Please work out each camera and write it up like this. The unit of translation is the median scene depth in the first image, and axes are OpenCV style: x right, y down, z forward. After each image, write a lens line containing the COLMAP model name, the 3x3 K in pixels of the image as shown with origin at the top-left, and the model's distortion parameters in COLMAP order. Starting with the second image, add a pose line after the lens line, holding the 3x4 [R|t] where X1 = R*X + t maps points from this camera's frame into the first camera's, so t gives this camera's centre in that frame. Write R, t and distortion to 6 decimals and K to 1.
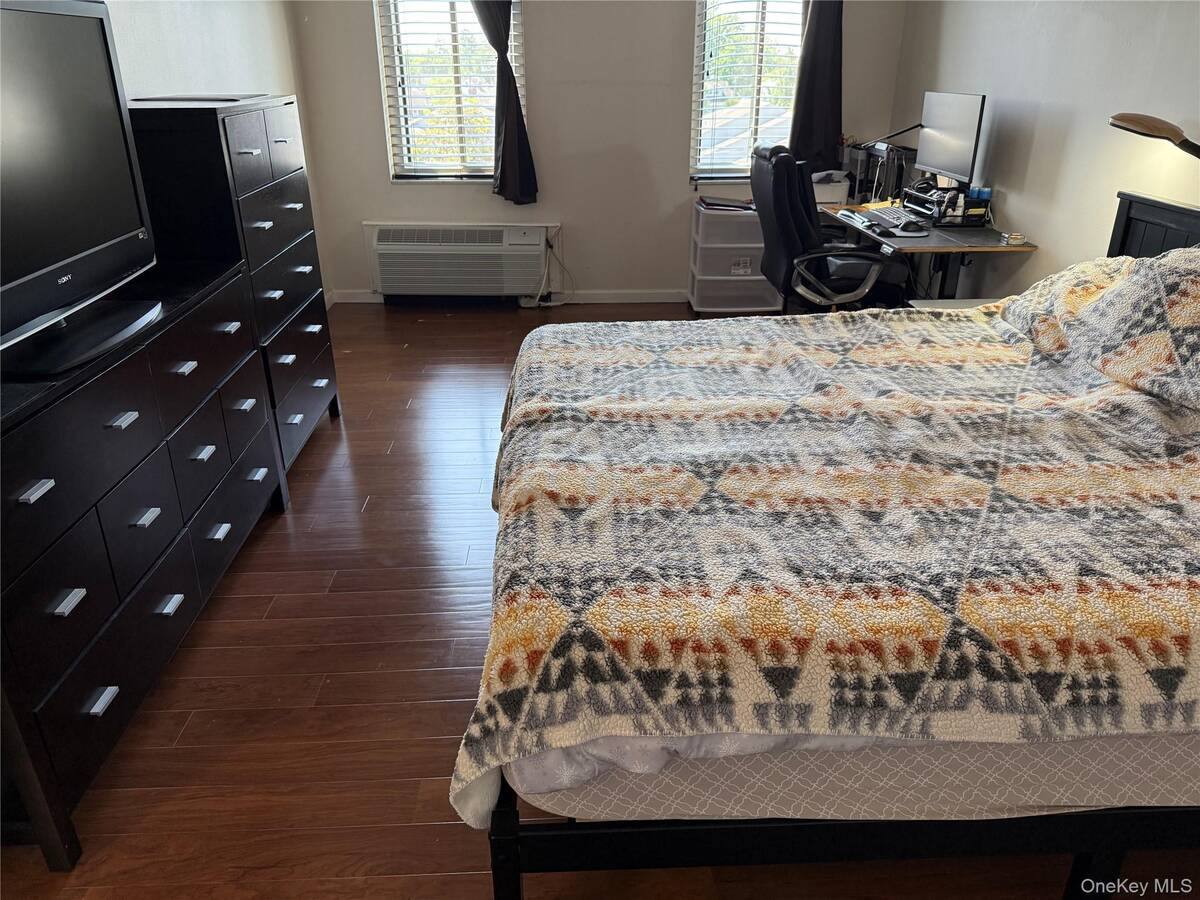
lens RADIAL K [[859.3, 0, 591.5], [0, 859.3, 442.3], [0, 0, 1]] dist [0.063360, -0.033472]
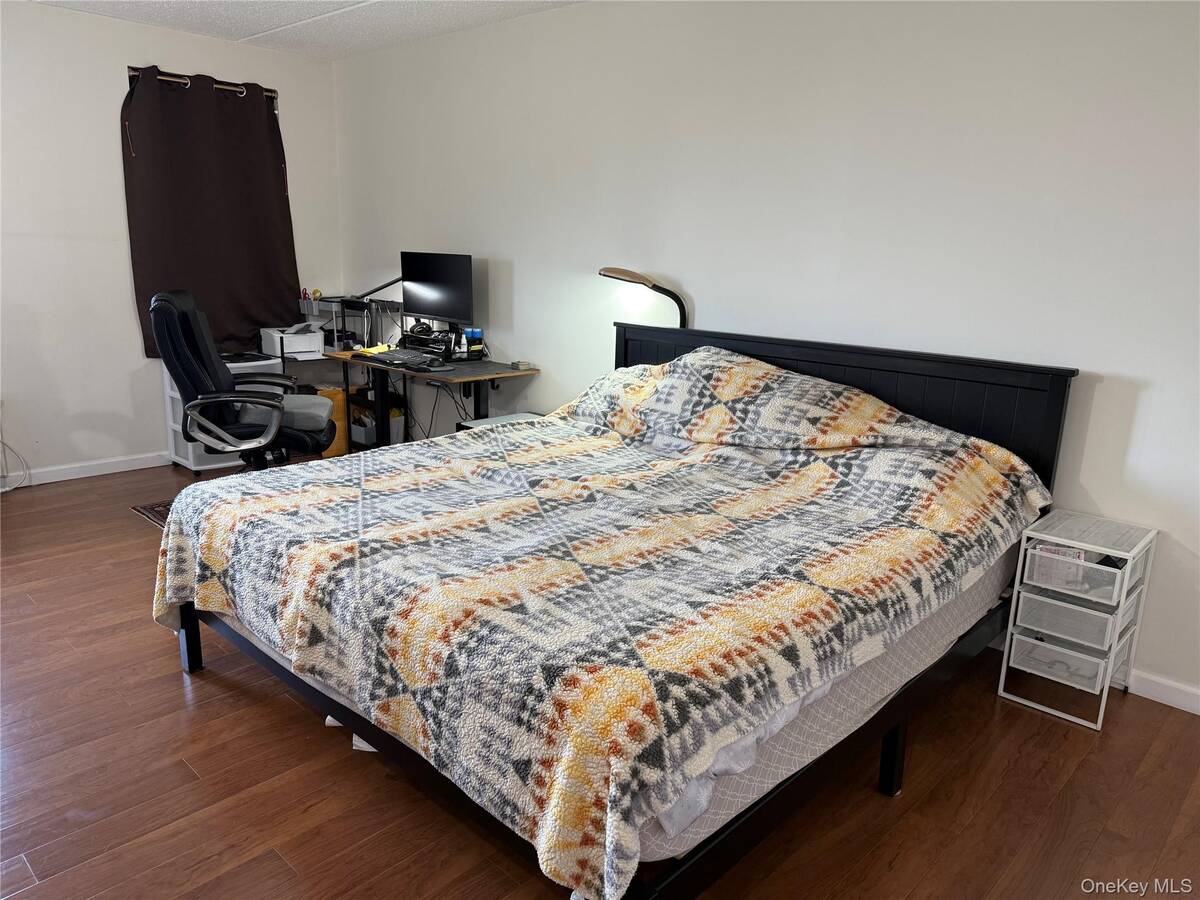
lens RADIAL K [[859.3, 0, 601.5], [0, 859.3, 462.5], [0, 0, 1]] dist [0.063360, -0.033472]
pose [[0.703748, -0.147393, 0.694992, -0.558606], [0.255357, 0.965346, -0.053844, -0.006282], [-0.662972, 0.215364, 0.716999, 0.128038]]
